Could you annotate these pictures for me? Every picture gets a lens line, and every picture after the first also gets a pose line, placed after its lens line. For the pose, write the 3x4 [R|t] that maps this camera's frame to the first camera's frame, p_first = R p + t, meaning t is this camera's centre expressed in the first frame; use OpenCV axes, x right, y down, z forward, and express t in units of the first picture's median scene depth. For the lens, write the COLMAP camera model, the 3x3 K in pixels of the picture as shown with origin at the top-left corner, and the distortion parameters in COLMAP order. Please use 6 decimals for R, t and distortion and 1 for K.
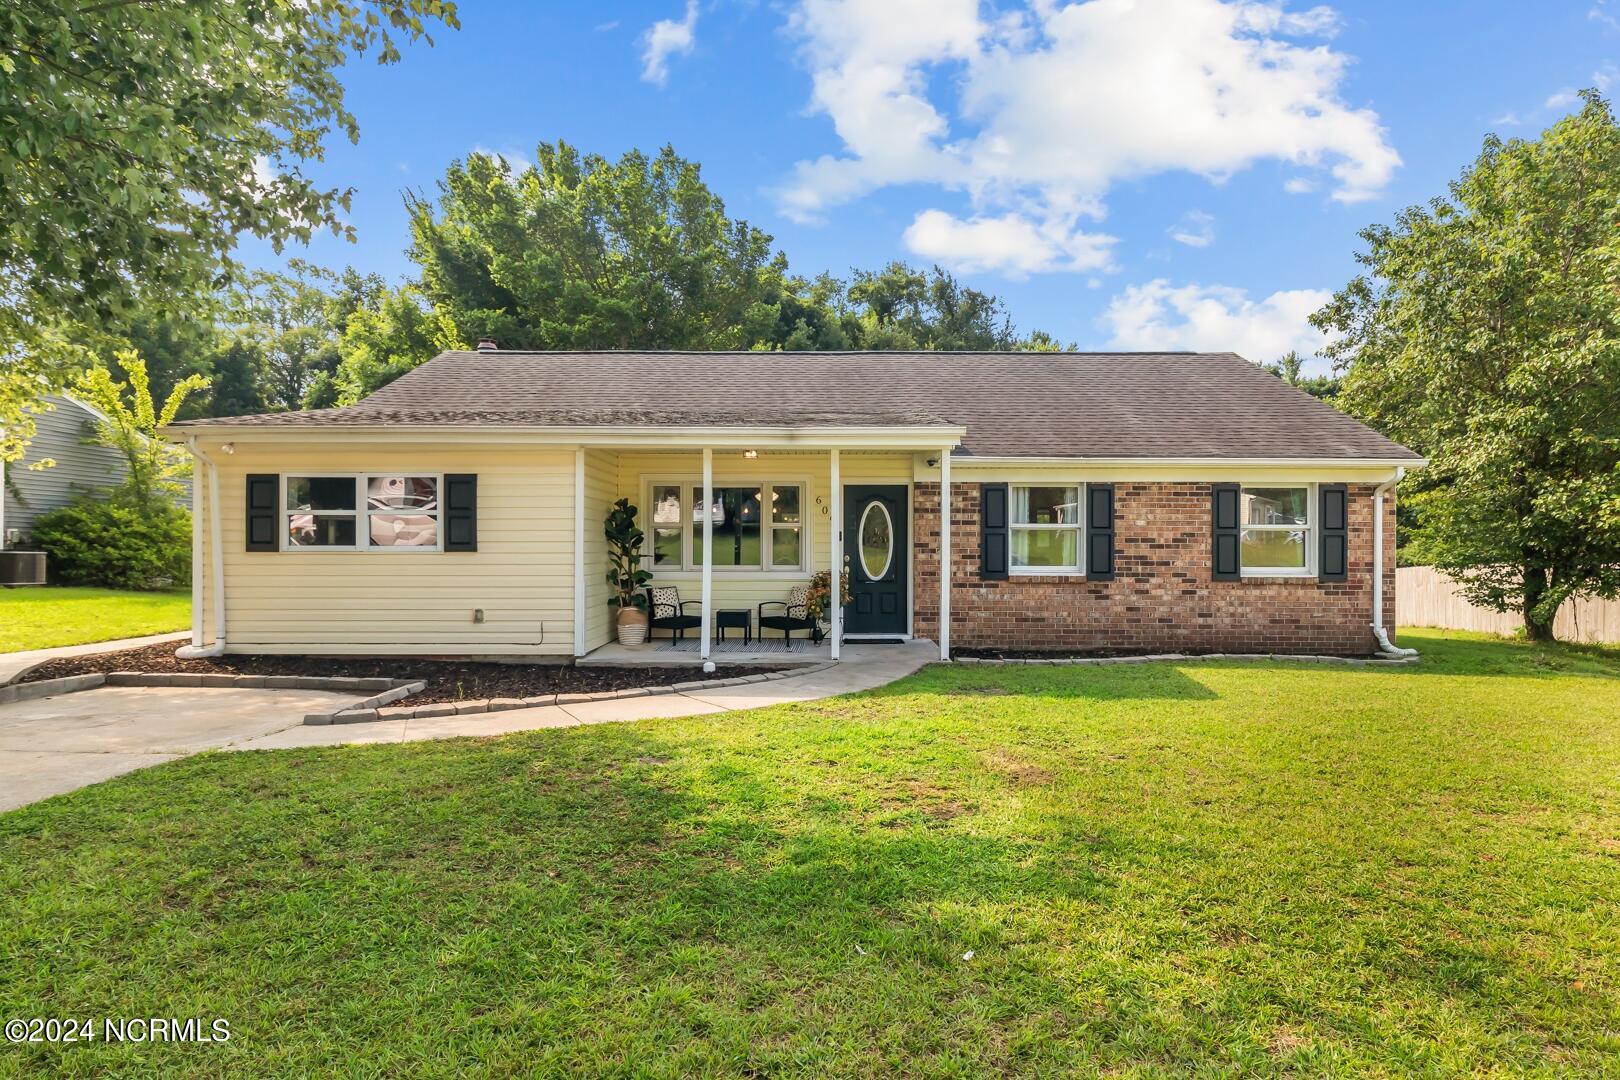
lens RADIAL K [[730.8, 0, 820.6], [0, 730.8, 541.3], [0, 0, 1]] dist [0.002403, -0.001868]
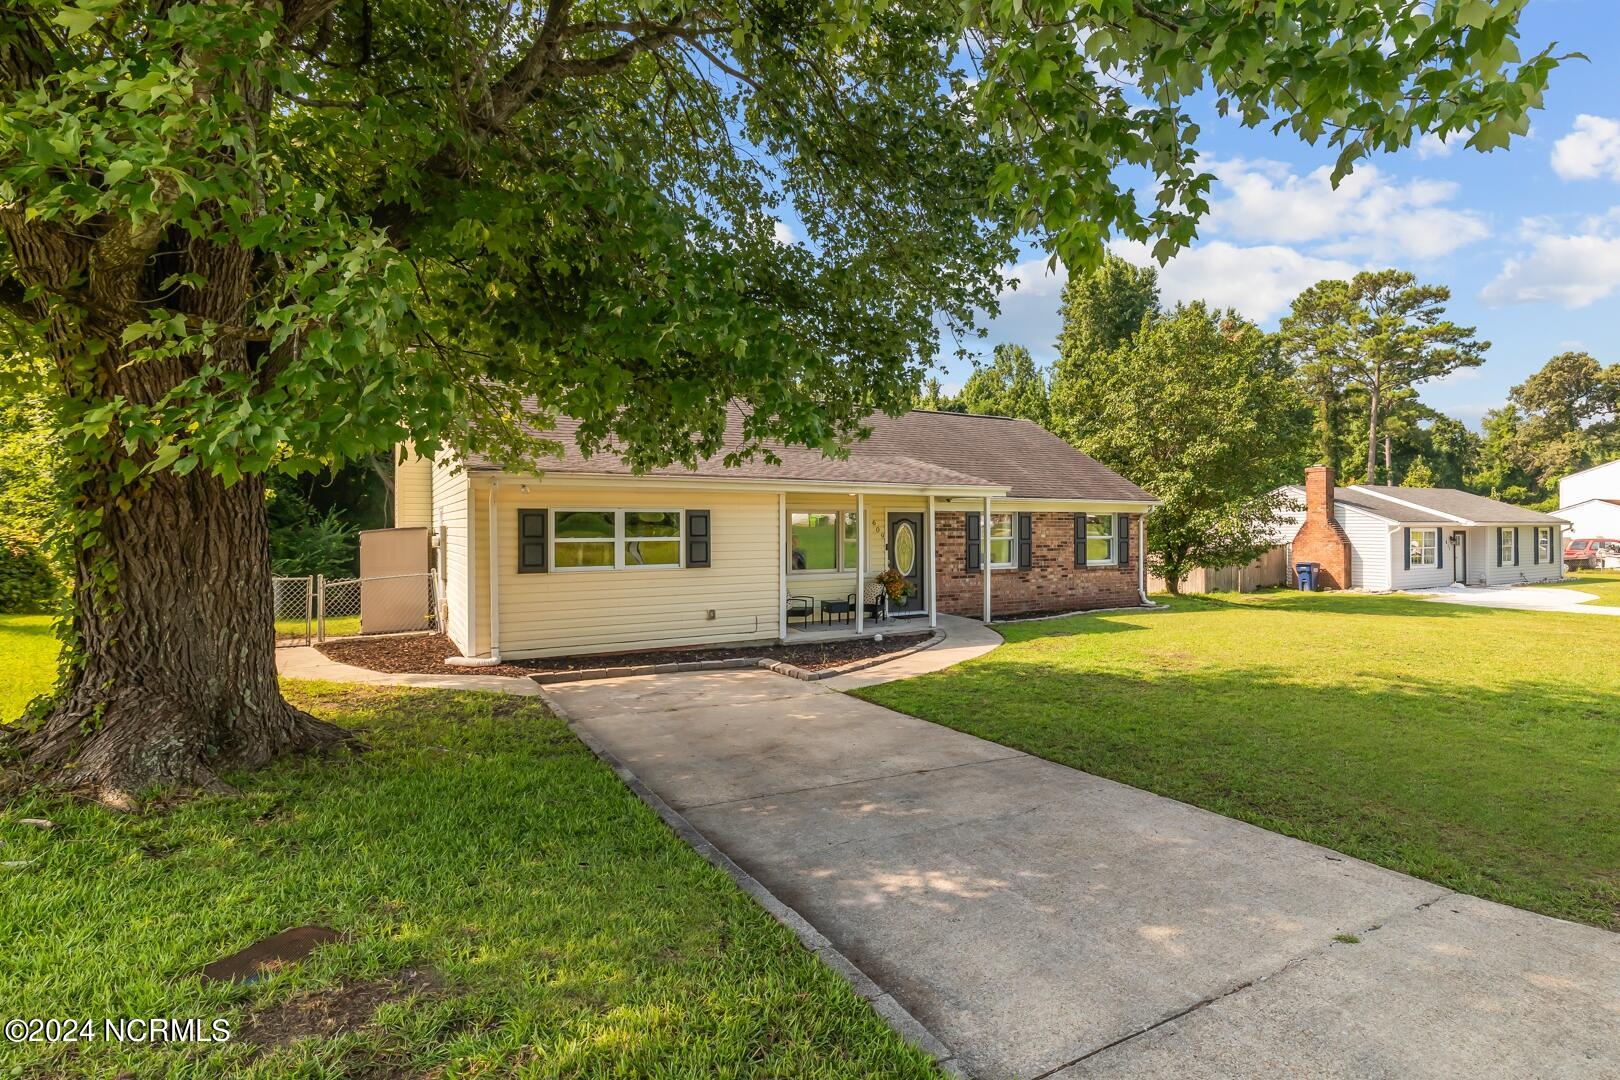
lens RADIAL K [[730.8, 0, 827.3], [0, 730.8, 534.6], [0, 0, 1]] dist [0.002403, -0.001868]
pose [[0.881106, -0.013167, 0.472735, -0.794201], [0.007935, 0.999883, 0.013060, -0.053955], [-0.472852, -0.007756, 0.881108, -0.252946]]
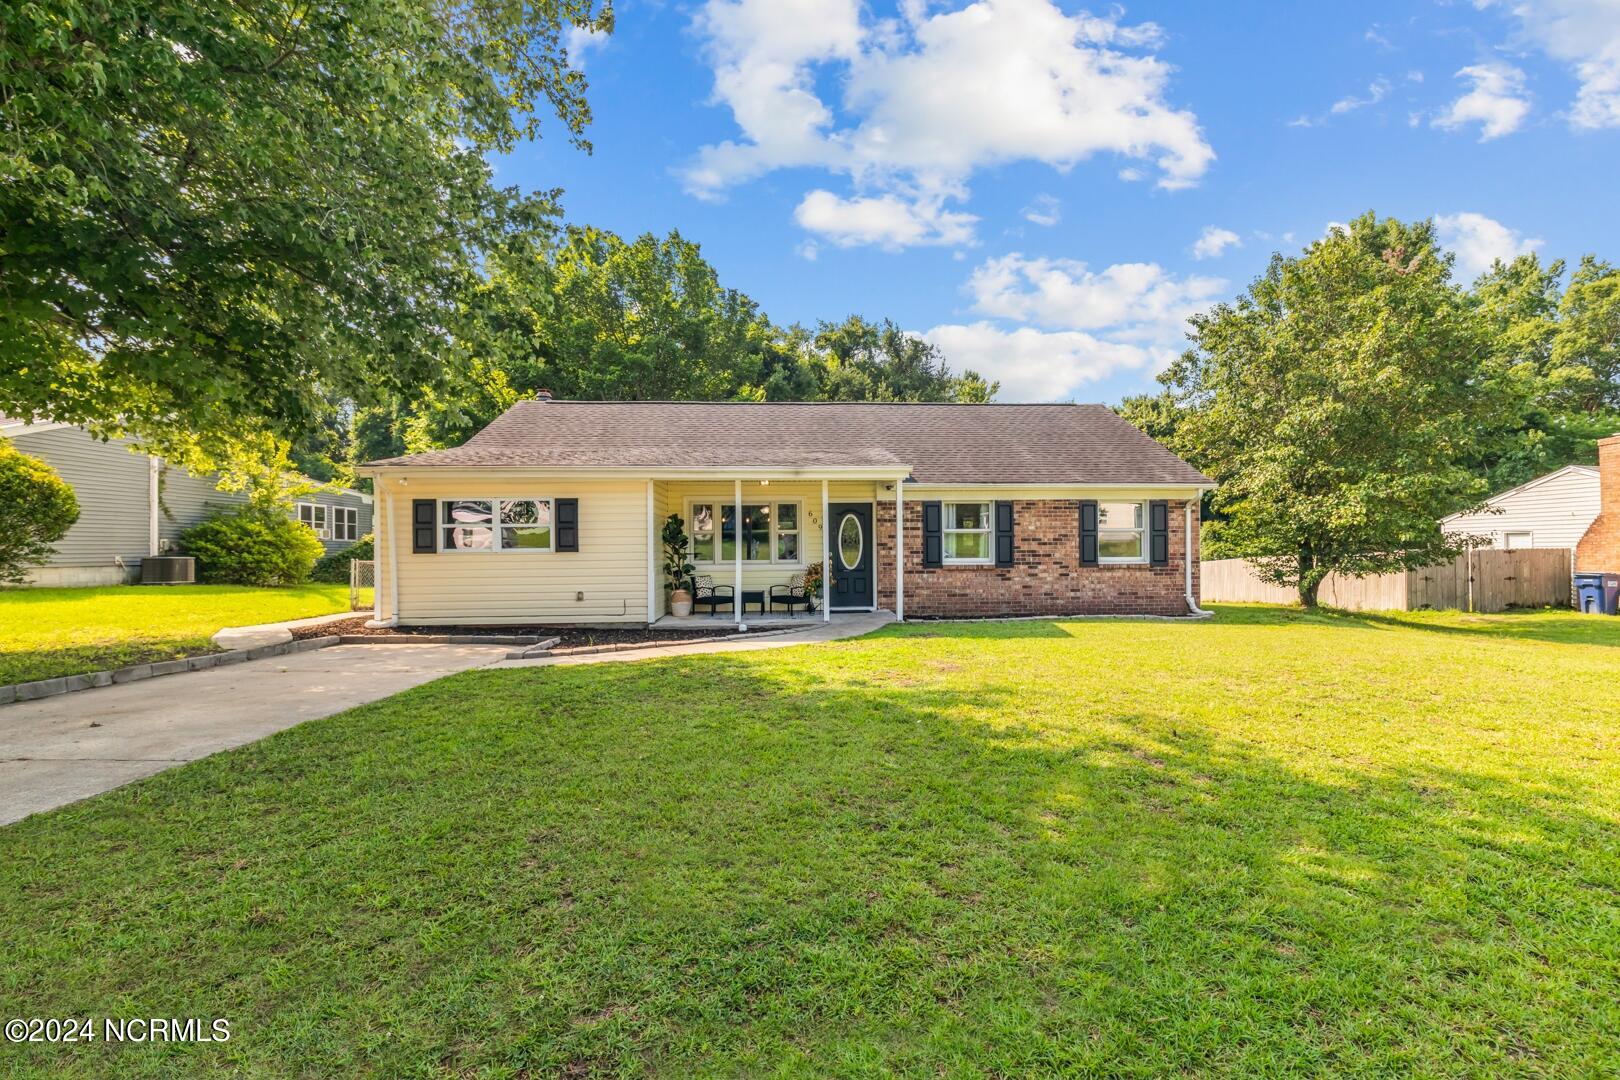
lens RADIAL K [[638.1, 0, 817.8], [0, 638.1, 540.4], [0, 0, 1]] dist [0.003441, -0.000076]
pose [[0.998698, -0.009578, 0.050102, -0.052312], [0.009788, 0.999944, -0.003946, 0.001067], [-0.050062, 0.004431, 0.998736, -0.249726]]
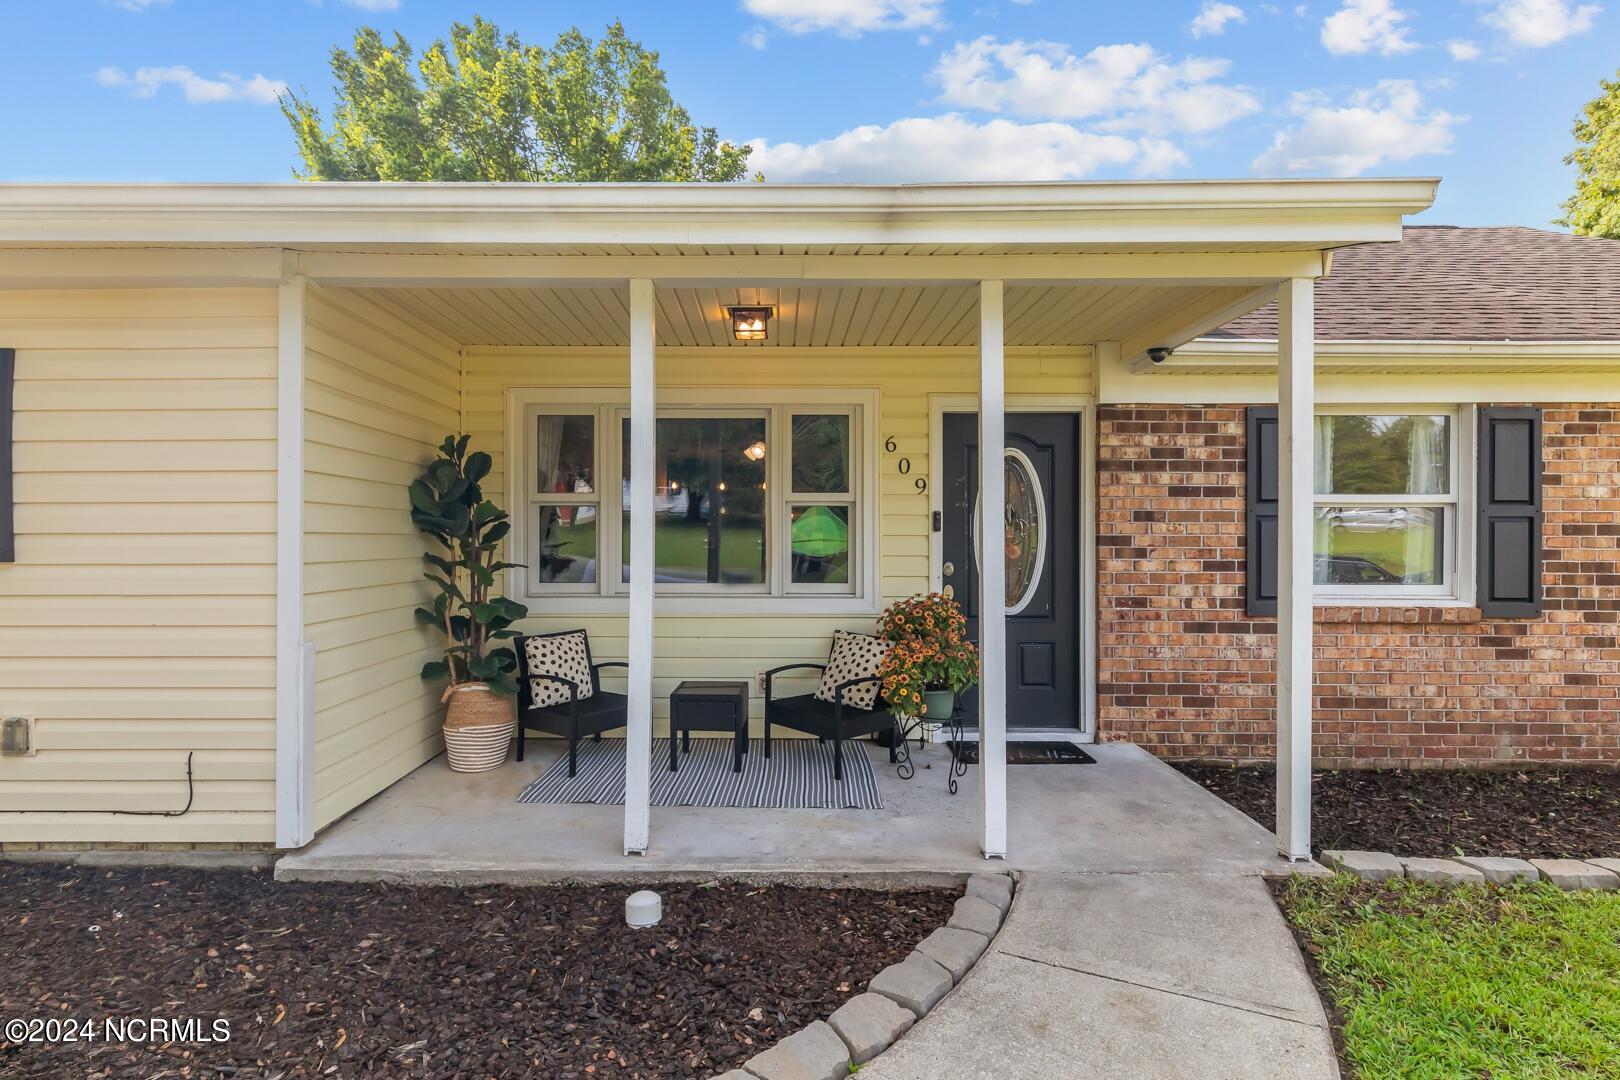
lens RADIAL K [[730.8, 0, 798.7], [0, 730.8, 536.3], [0, 0, 1]] dist [0.002403, -0.001868]
pose [[0.999878, -0.000985, 0.015595, -0.070024], [0.000929, 0.999993, 0.003555, 0.000780], [-0.015598, -0.003541, 0.999872, 0.542875]]
